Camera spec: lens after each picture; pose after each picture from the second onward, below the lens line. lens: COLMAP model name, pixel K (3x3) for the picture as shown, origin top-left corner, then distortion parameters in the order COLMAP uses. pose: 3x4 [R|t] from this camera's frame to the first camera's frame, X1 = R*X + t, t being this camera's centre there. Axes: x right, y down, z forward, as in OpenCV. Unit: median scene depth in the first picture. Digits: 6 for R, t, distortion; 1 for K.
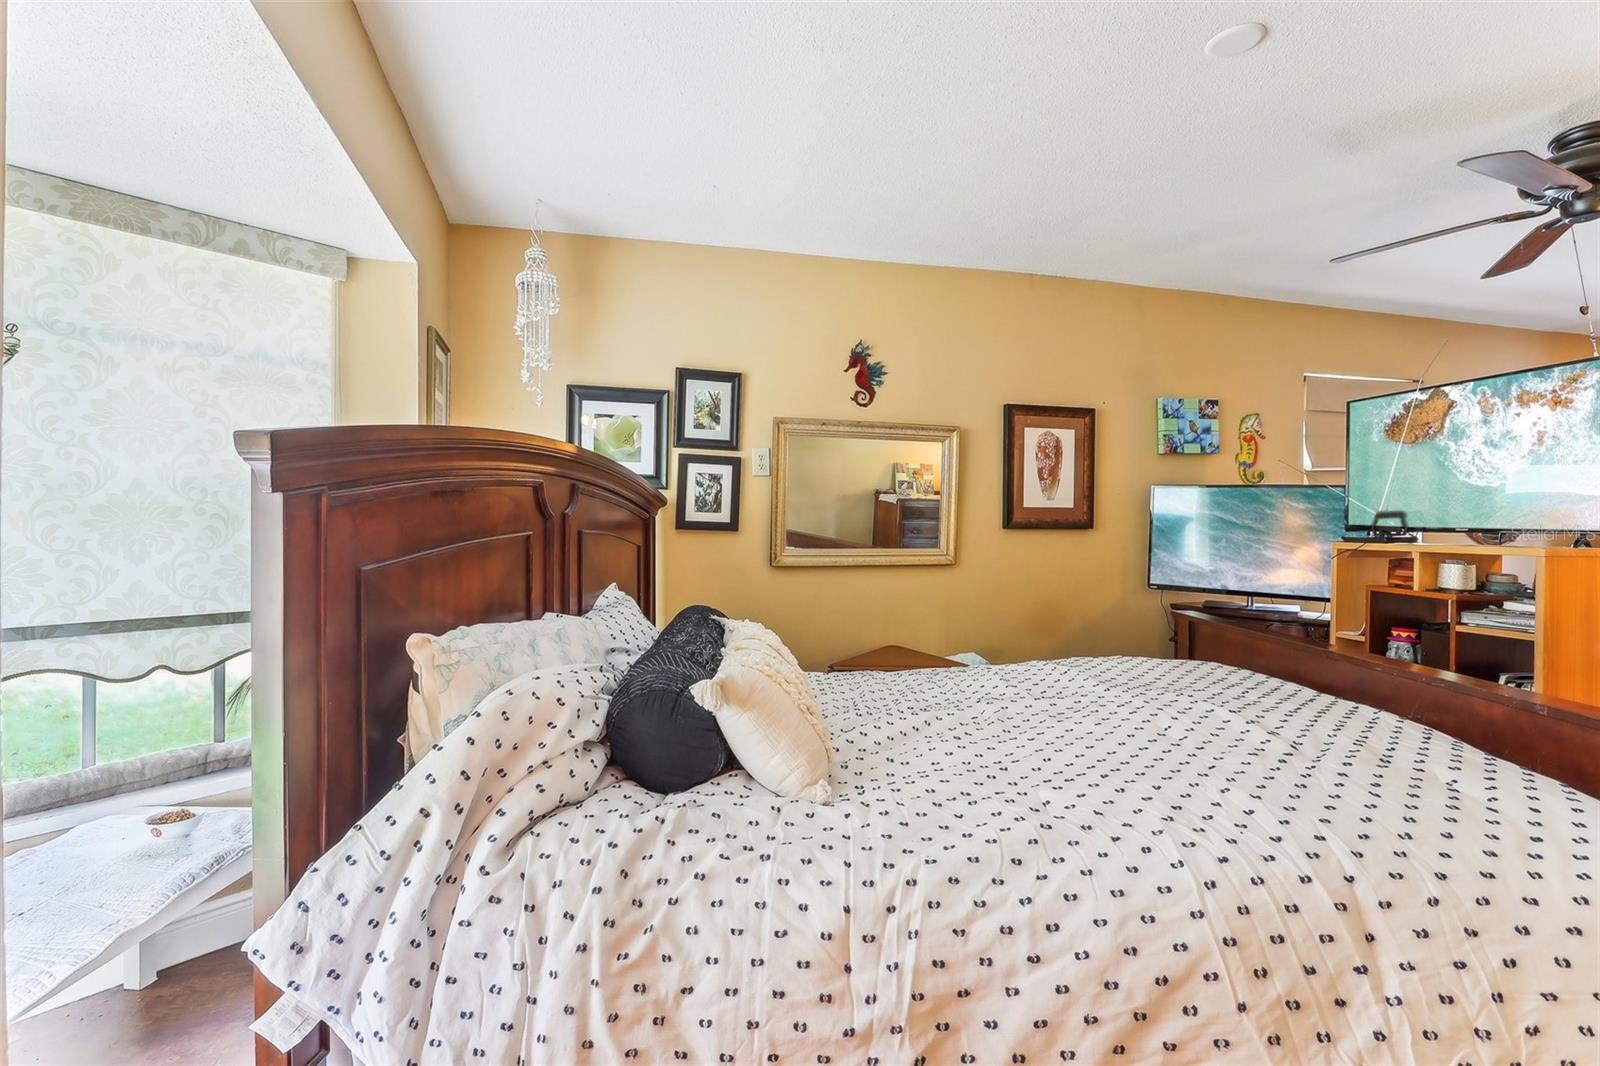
lens RADIAL K [[715.5, 0, 803.8], [0, 715.5, 528.3], [0, 0, 1]] dist [-0.013394, 0.000264]
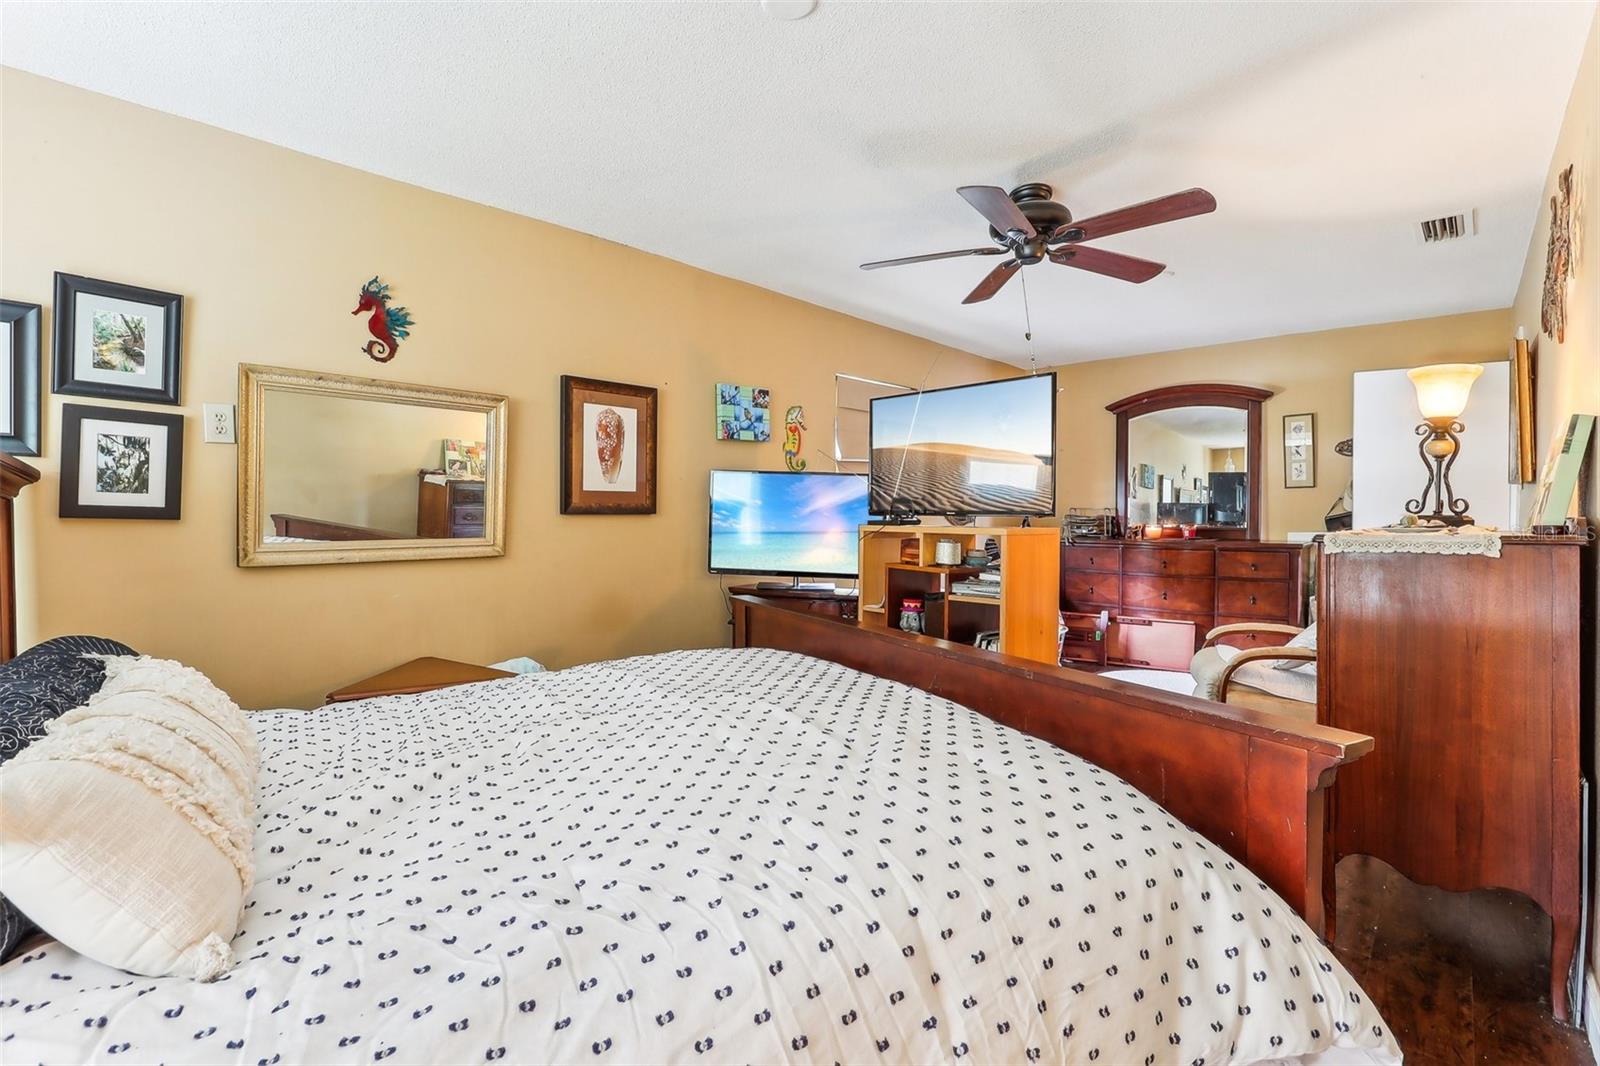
lens RADIAL K [[715.5, 0, 793.8], [0, 715.5, 525.6], [0, 0, 1]] dist [-0.013394, 0.000264]
pose [[0.844325, -0.013486, 0.535662, 0.078616], [0.004373, 0.999823, 0.018279, -0.000683], [-0.535814, -0.013091, 0.844235, 0.149810]]
